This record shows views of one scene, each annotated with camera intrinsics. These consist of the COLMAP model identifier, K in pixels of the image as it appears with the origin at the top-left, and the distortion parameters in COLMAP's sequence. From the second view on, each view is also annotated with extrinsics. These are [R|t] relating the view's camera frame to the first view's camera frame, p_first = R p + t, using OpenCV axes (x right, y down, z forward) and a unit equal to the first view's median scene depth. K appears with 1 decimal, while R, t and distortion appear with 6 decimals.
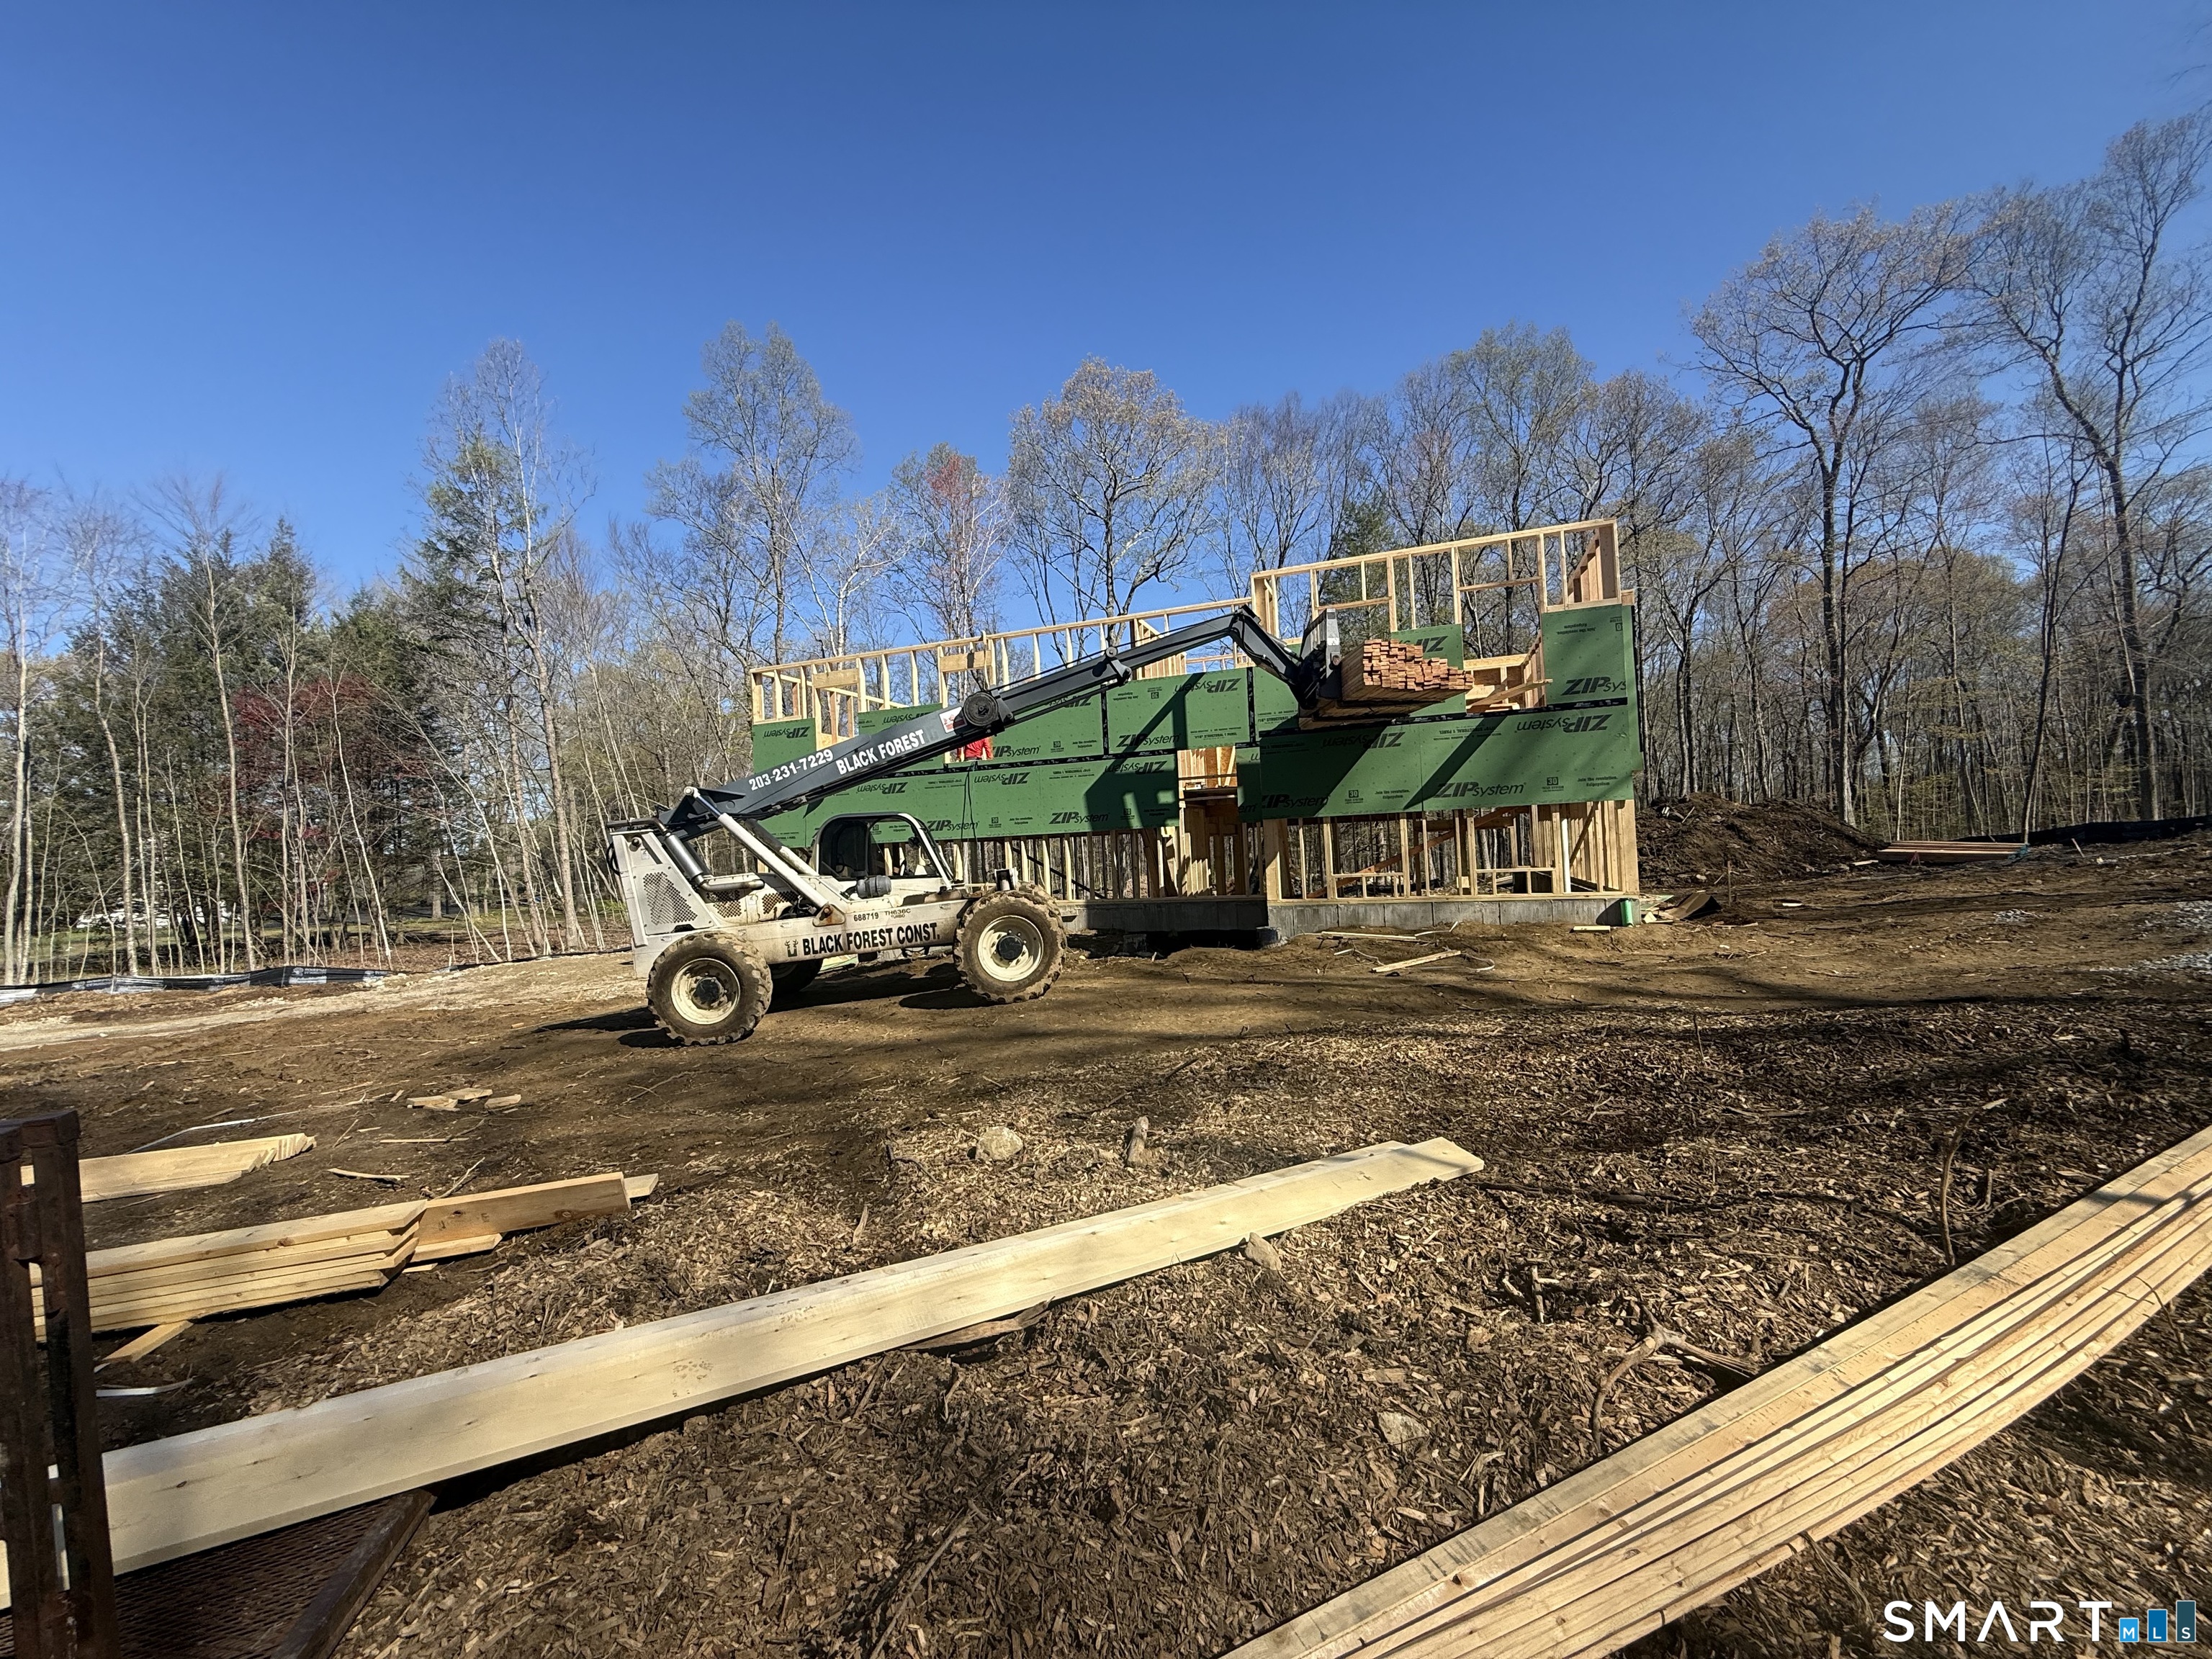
lens RADIAL K [[878.4, 0, 1106.2], [0, 878.4, 828.6], [0, 0, 1]] dist [0.000478, 0.000442]
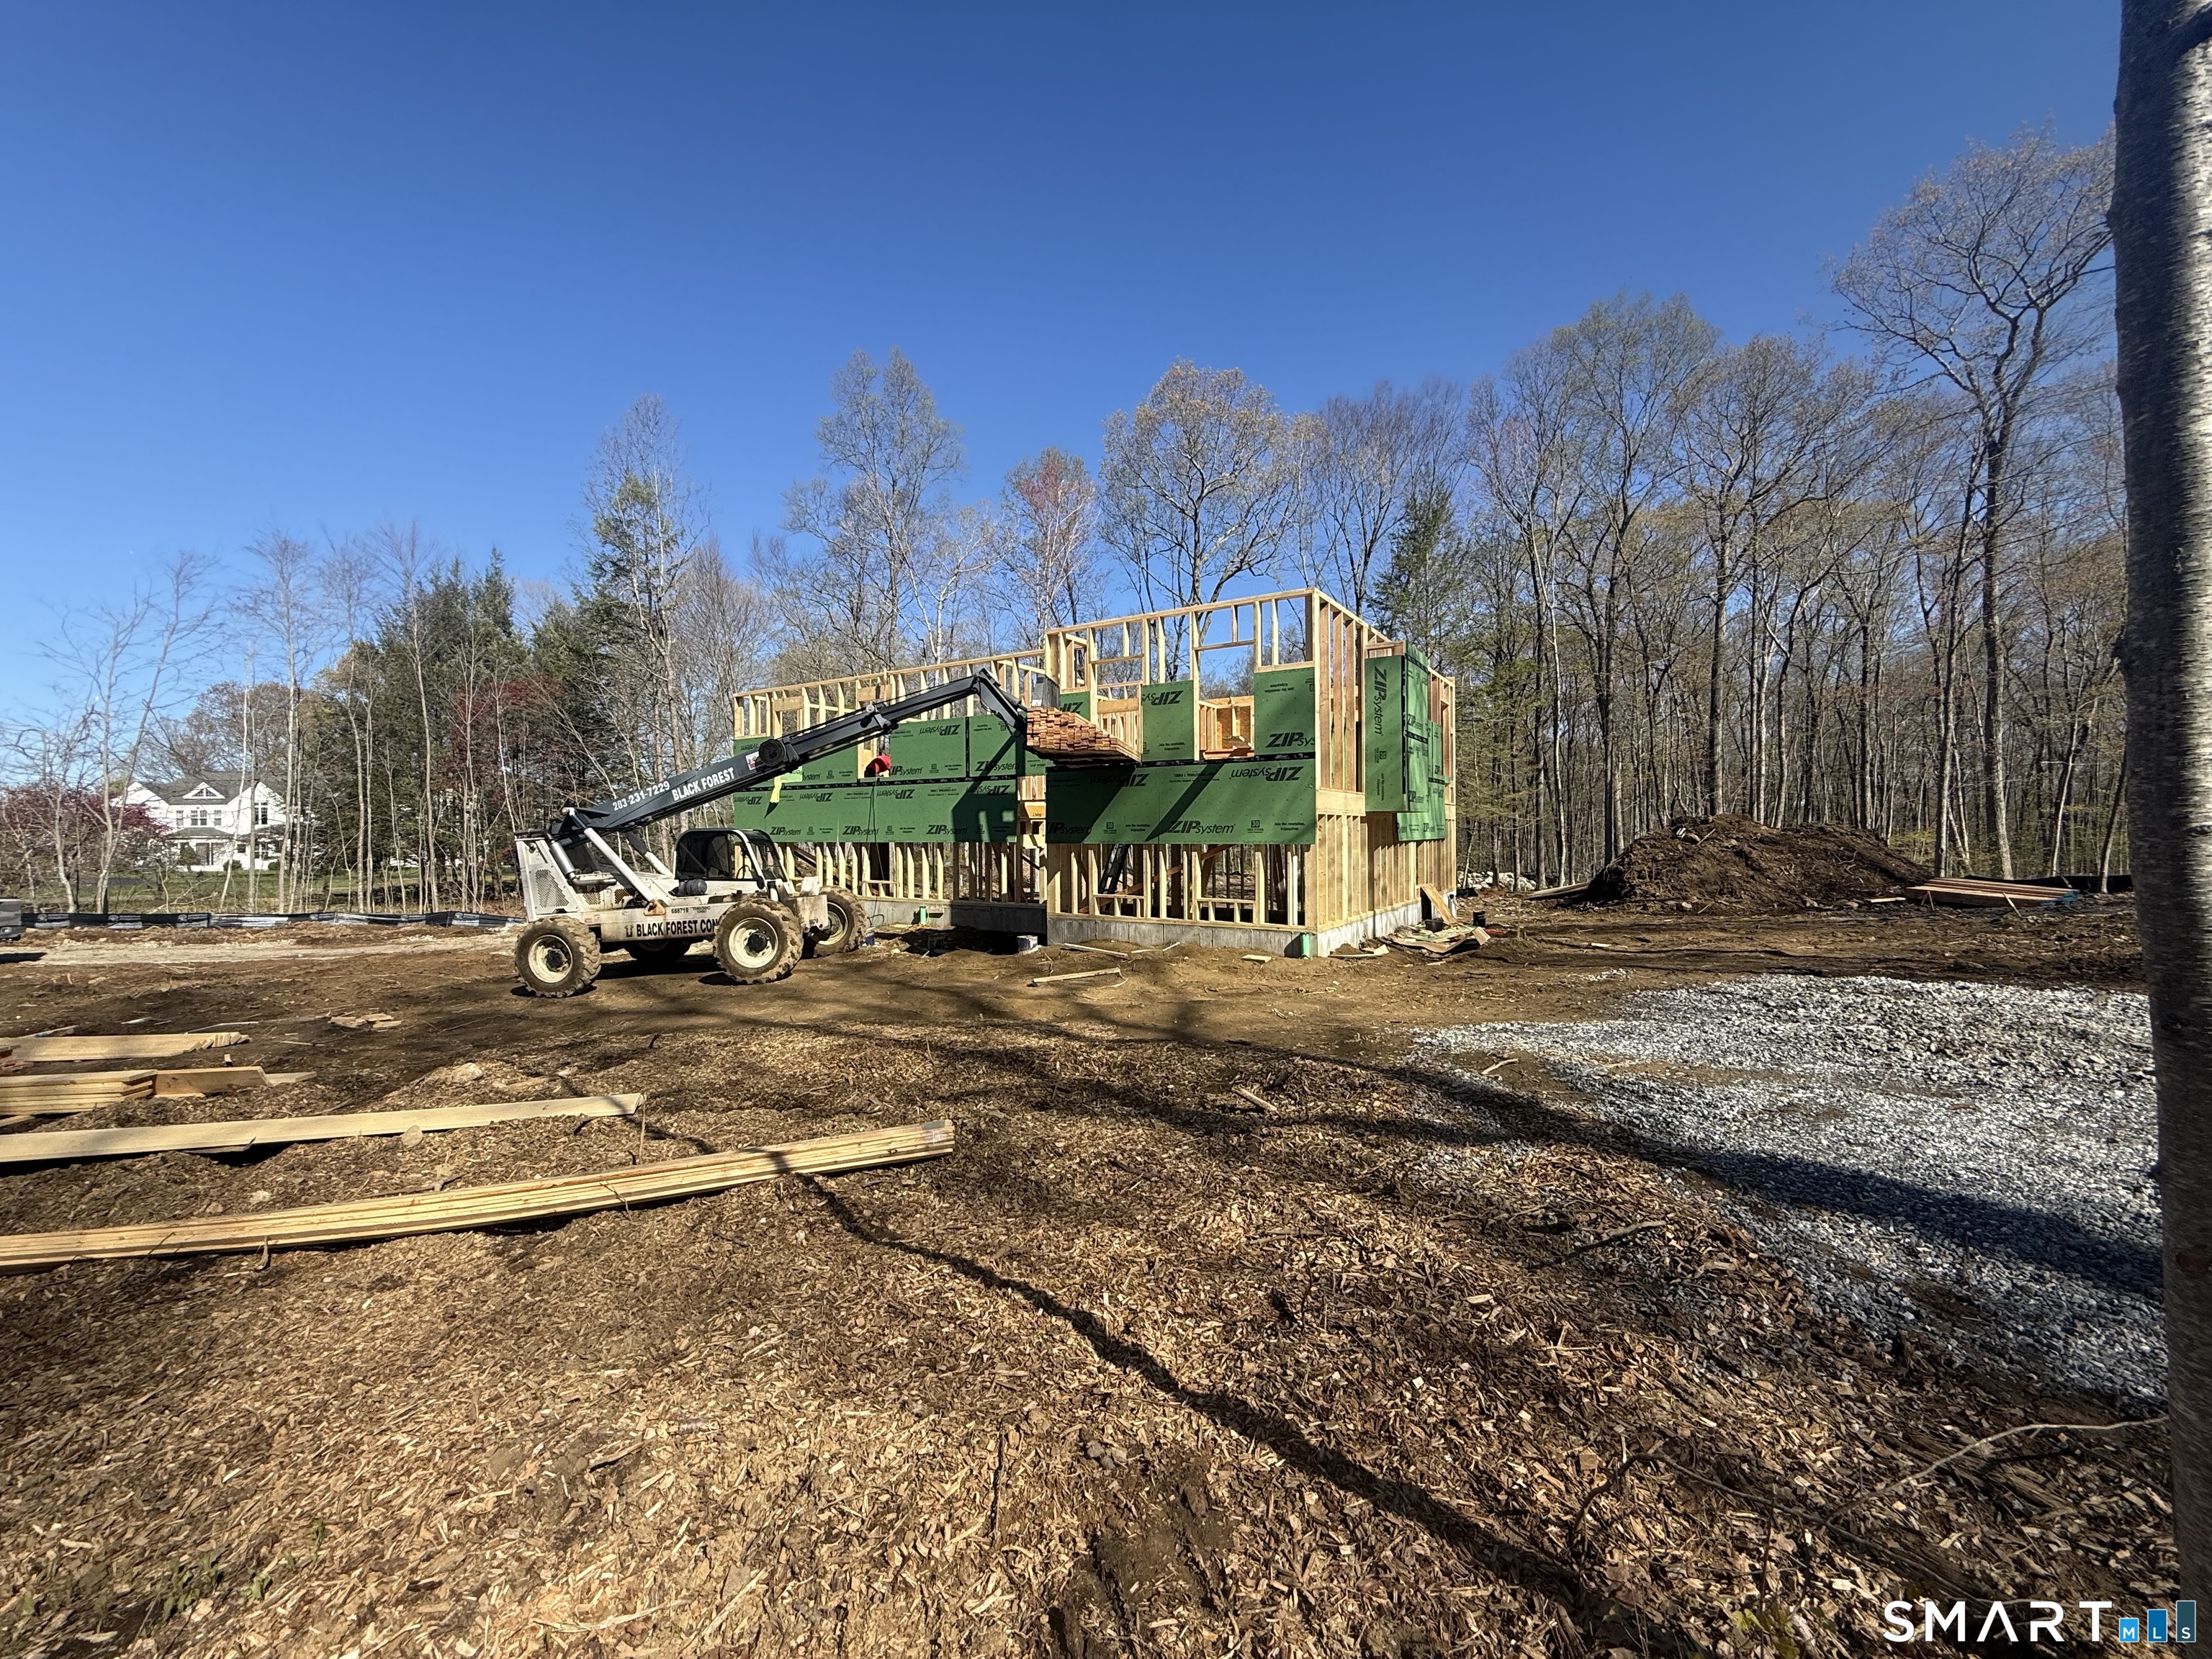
lens RADIAL K [[878.4, 0, 1106.0], [0, 878.4, 831.0], [0, 0, 1]] dist [0.000478, 0.000442]
pose [[0.977228, 0.040718, -0.208250, 0.439505], [-0.034612, 0.998860, 0.032883, -0.059700], [0.209351, -0.024927, 0.977523, -0.107955]]
